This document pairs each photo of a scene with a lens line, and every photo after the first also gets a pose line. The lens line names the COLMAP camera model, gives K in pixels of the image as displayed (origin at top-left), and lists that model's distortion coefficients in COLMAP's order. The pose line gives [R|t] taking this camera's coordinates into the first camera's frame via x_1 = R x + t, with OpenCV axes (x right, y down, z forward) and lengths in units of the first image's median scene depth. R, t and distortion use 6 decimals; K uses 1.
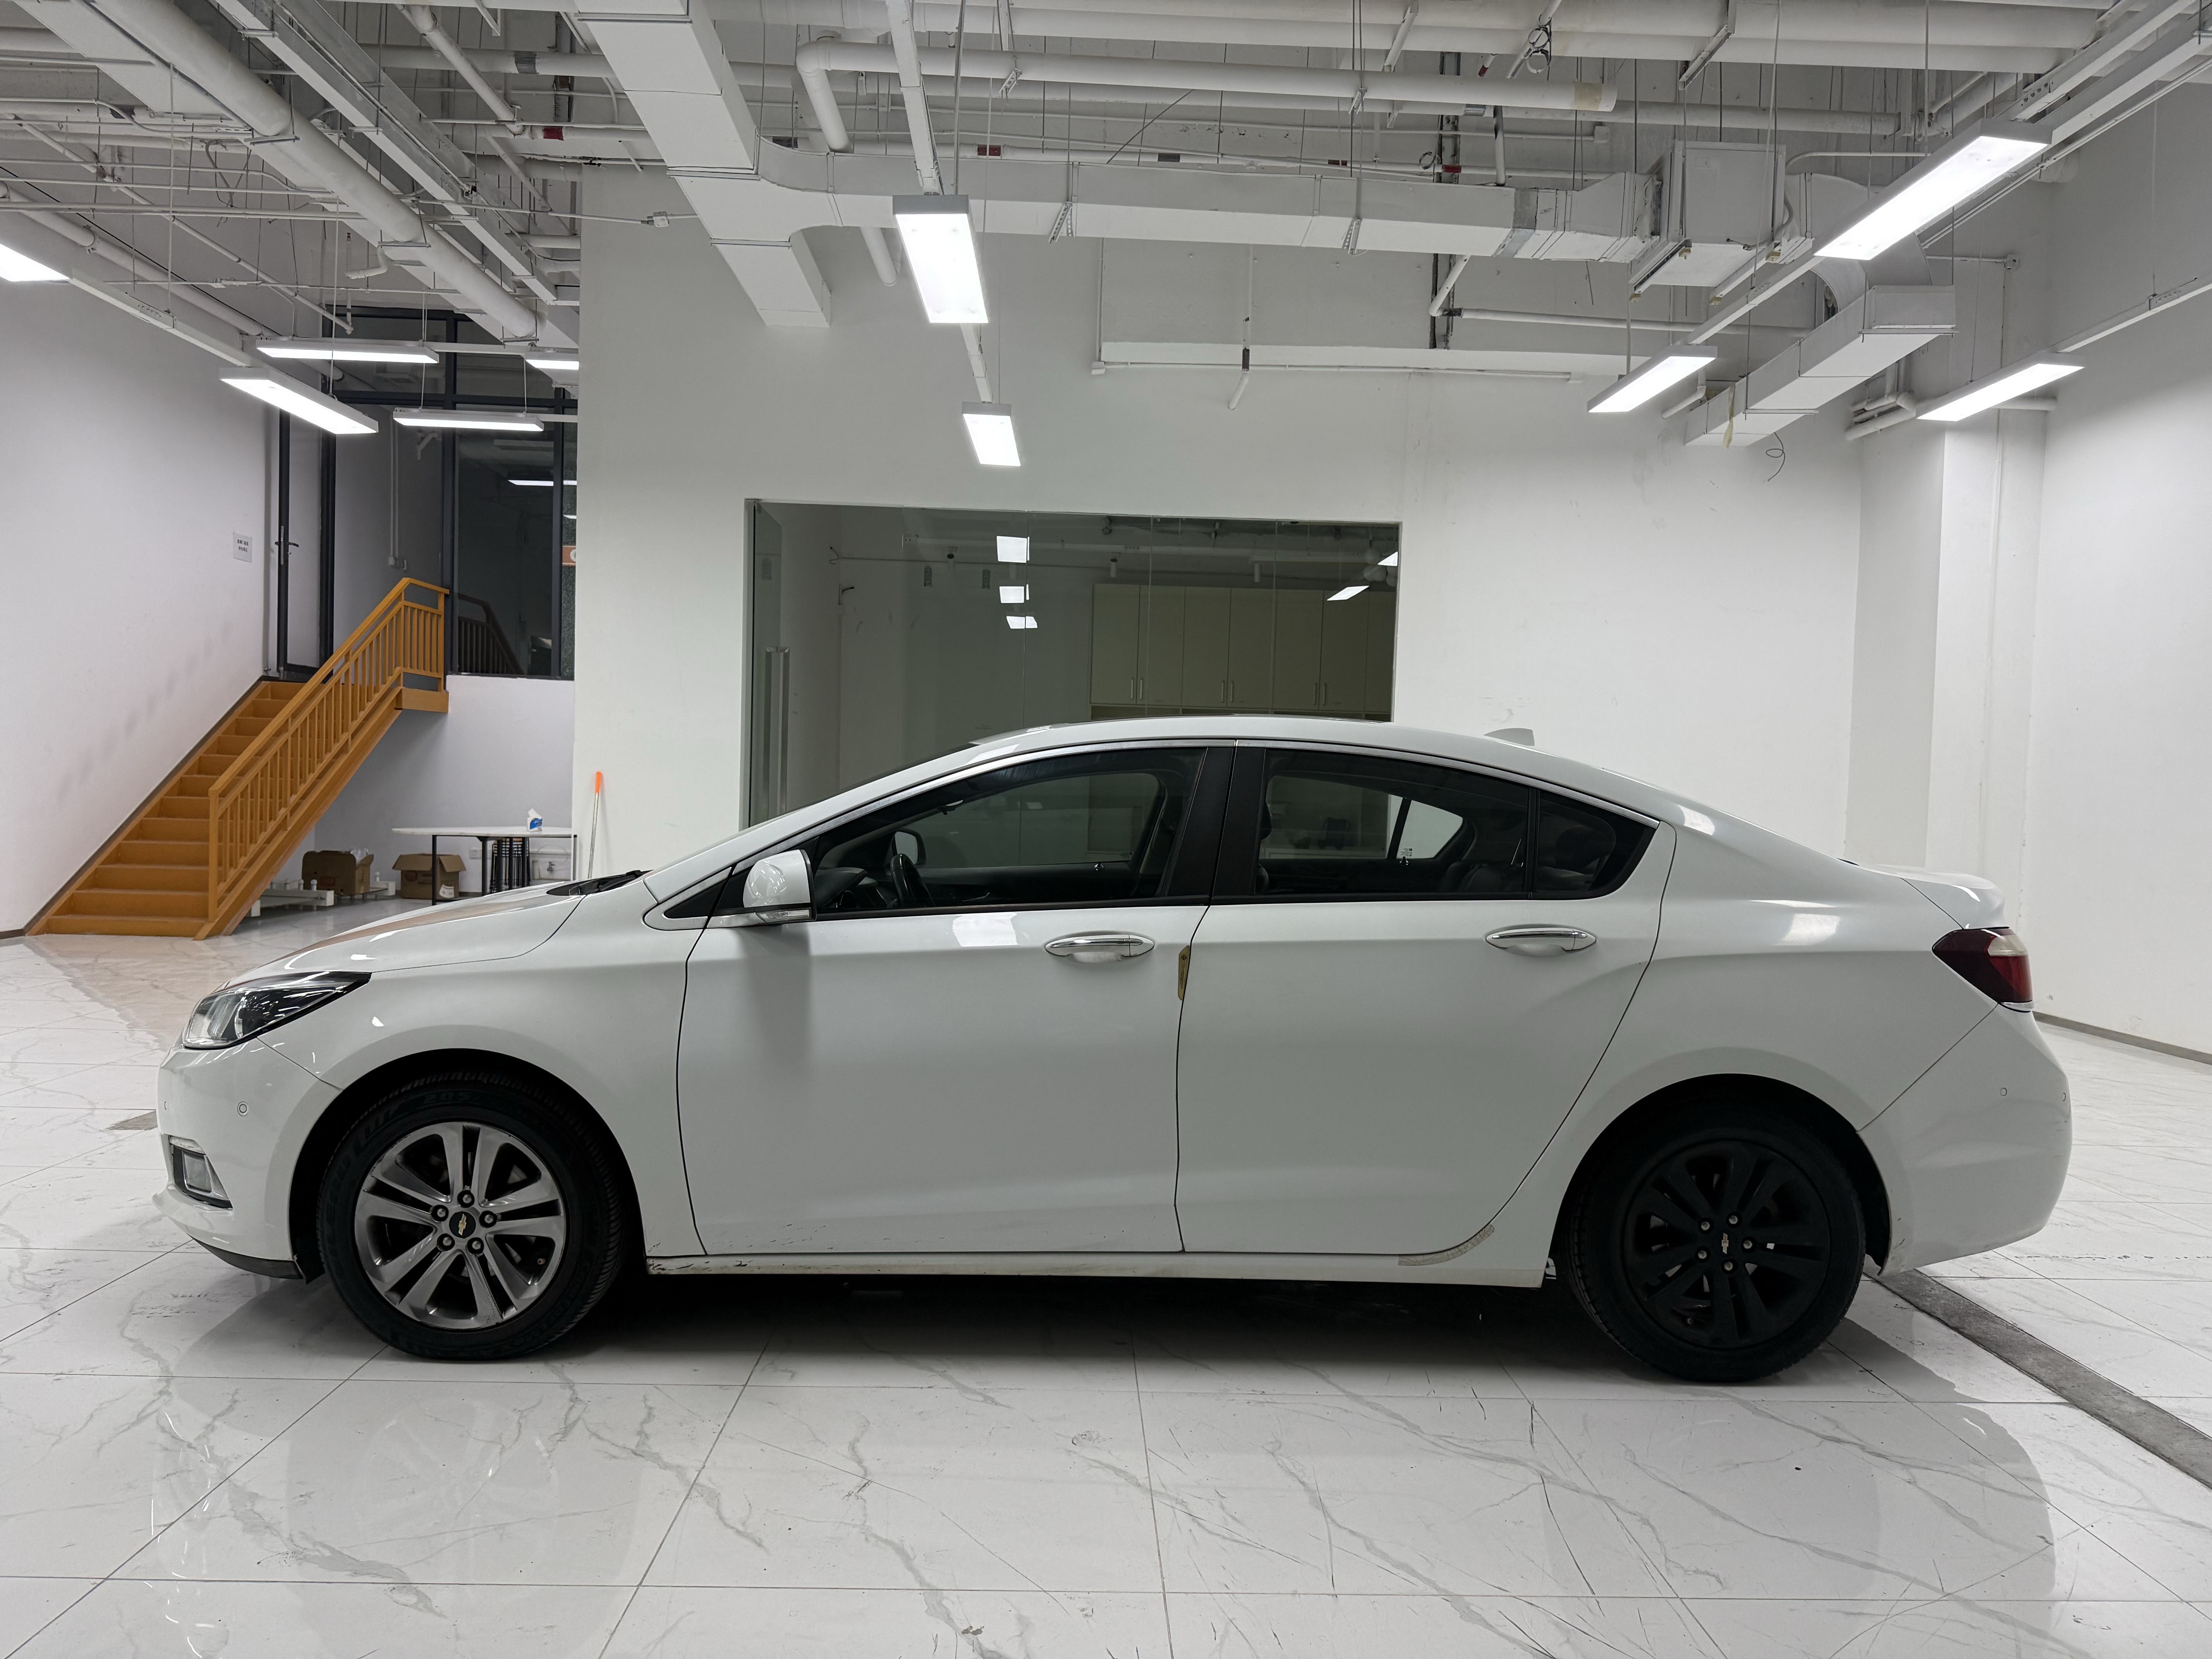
lens RADIAL K [[1559.9, 0, 1107.2], [0, 1559.9, 814.5], [0, 0, 1]] dist [0.062045, -0.078911]
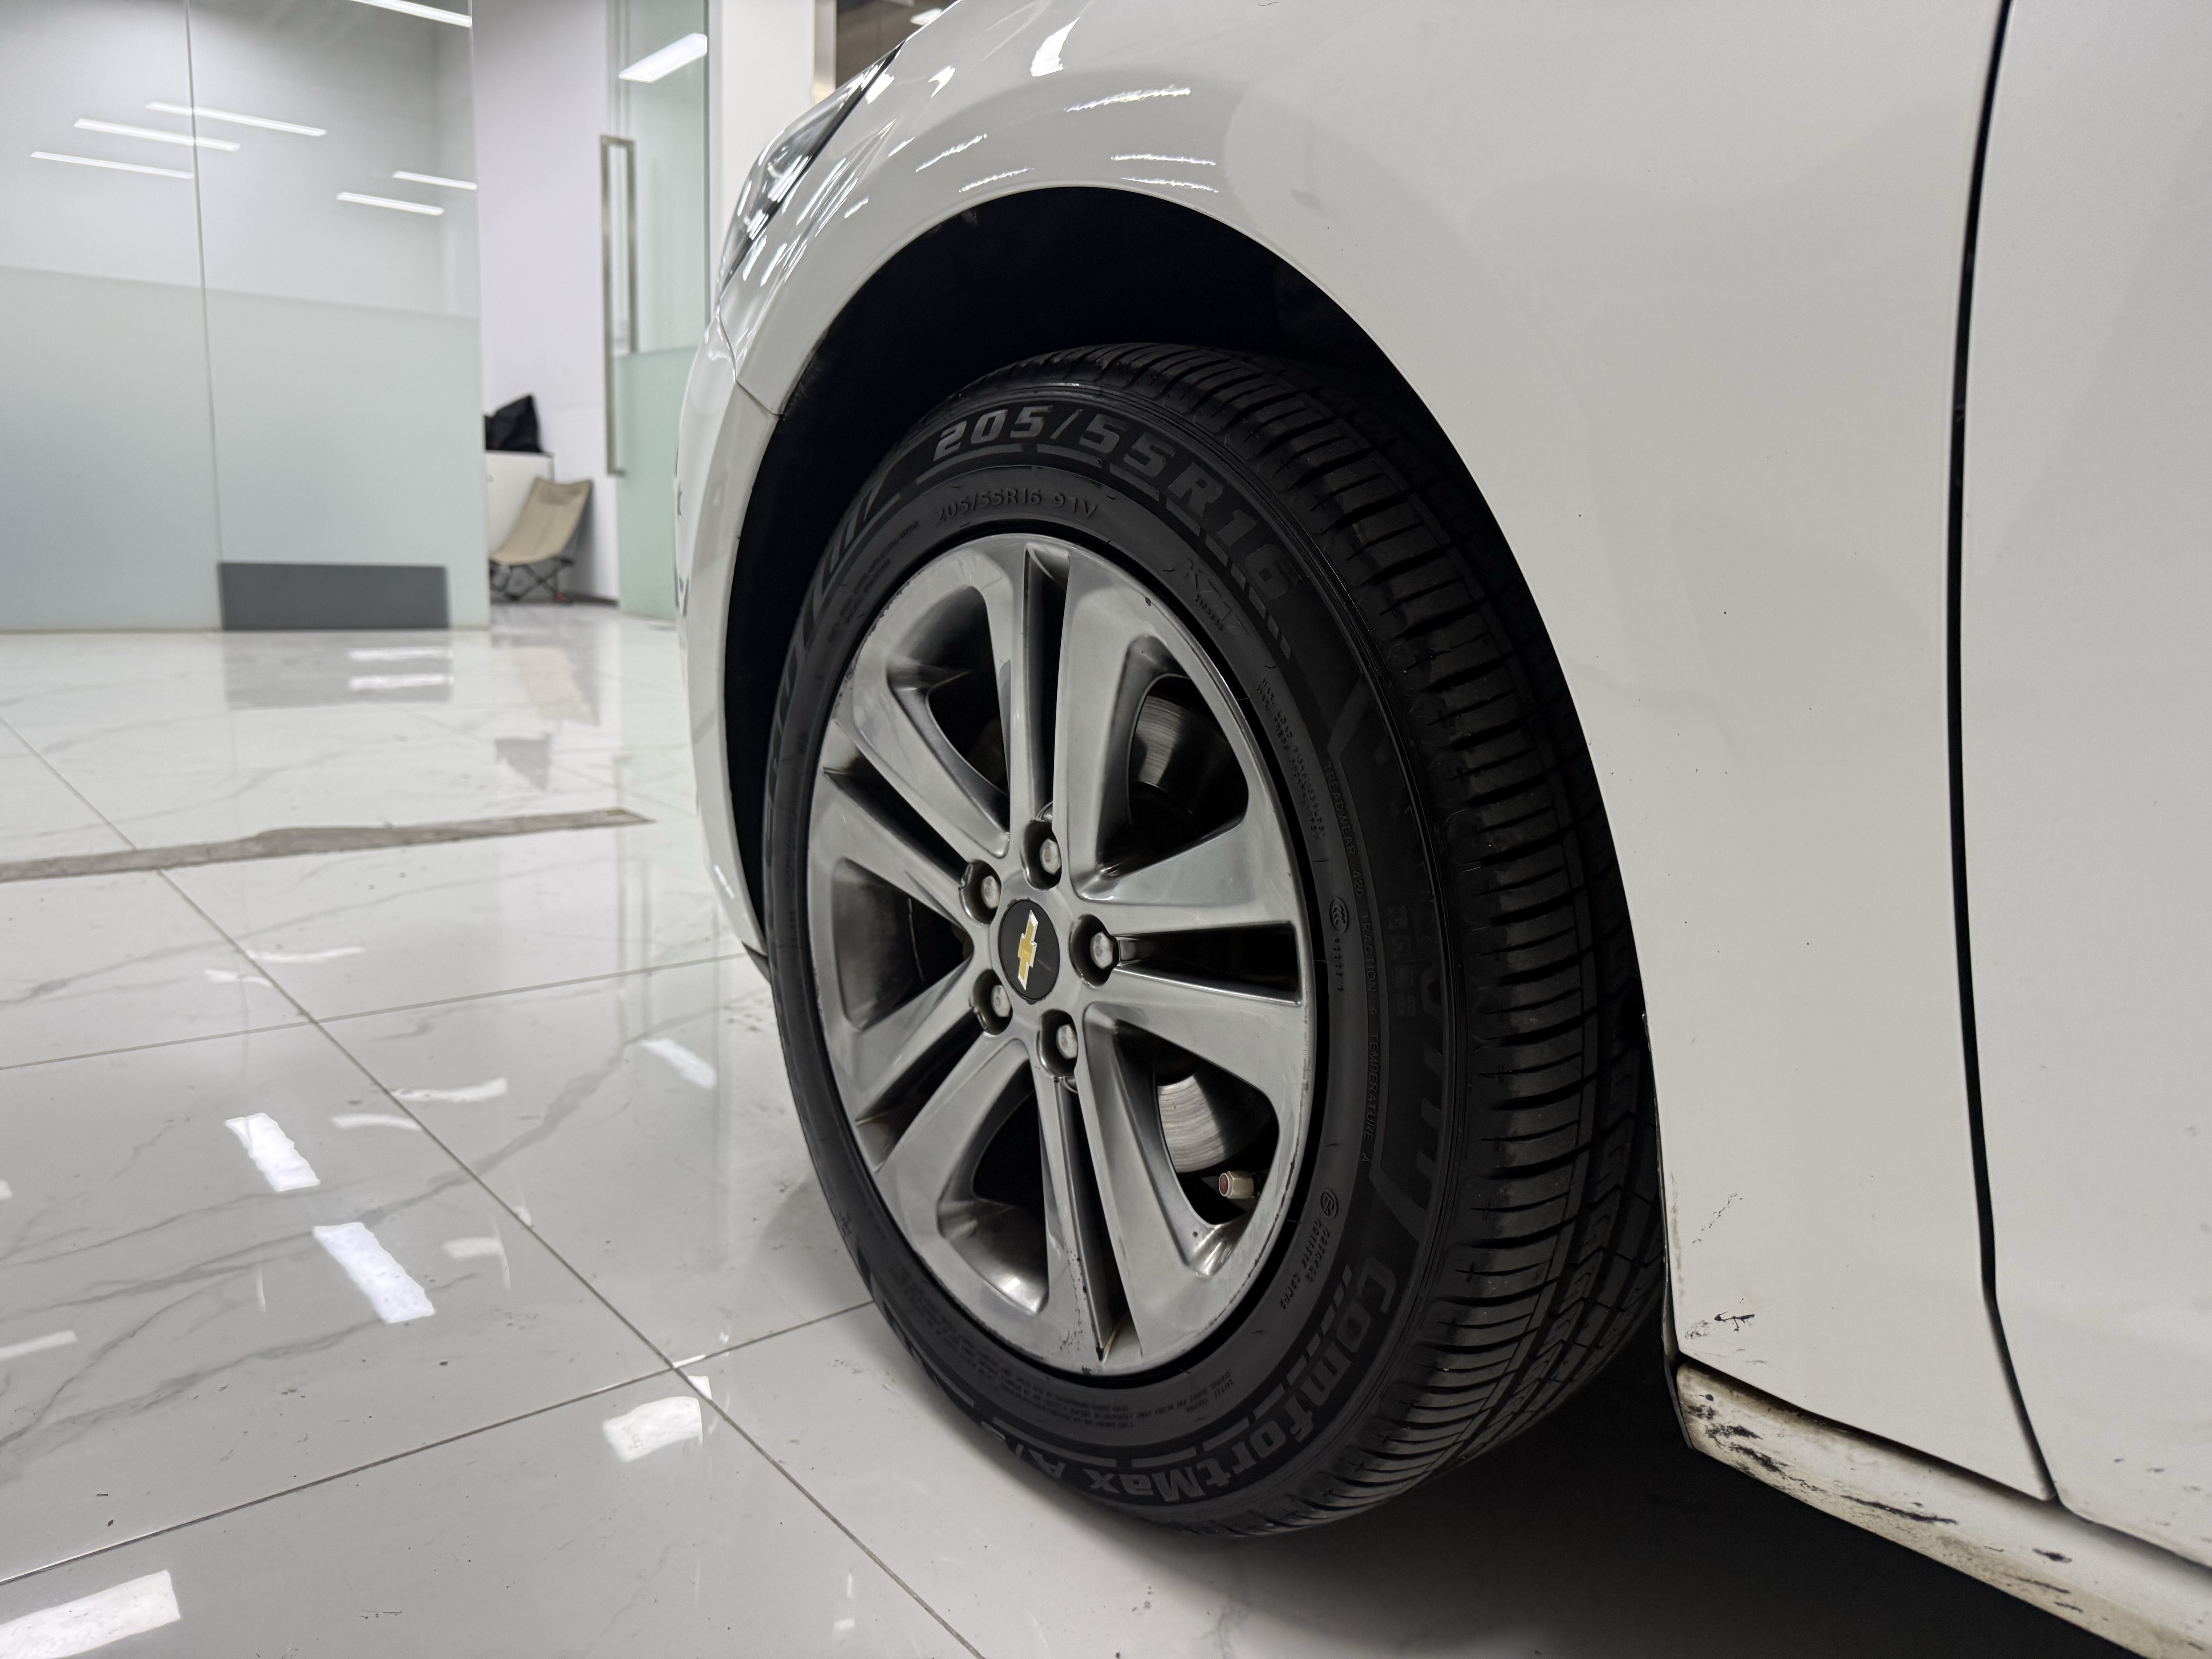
lens RADIAL K [[1559.9, 0, 1145.4], [0, 1559.9, 812.3], [0, 0, 1]] dist [0.062045, -0.078911]
pose [[0.623579, 0.130368, -0.770813, -0.205128], [-0.050951, 0.990678, 0.126335, 0.204882], [0.780098, -0.039506, 0.624409, 0.856701]]
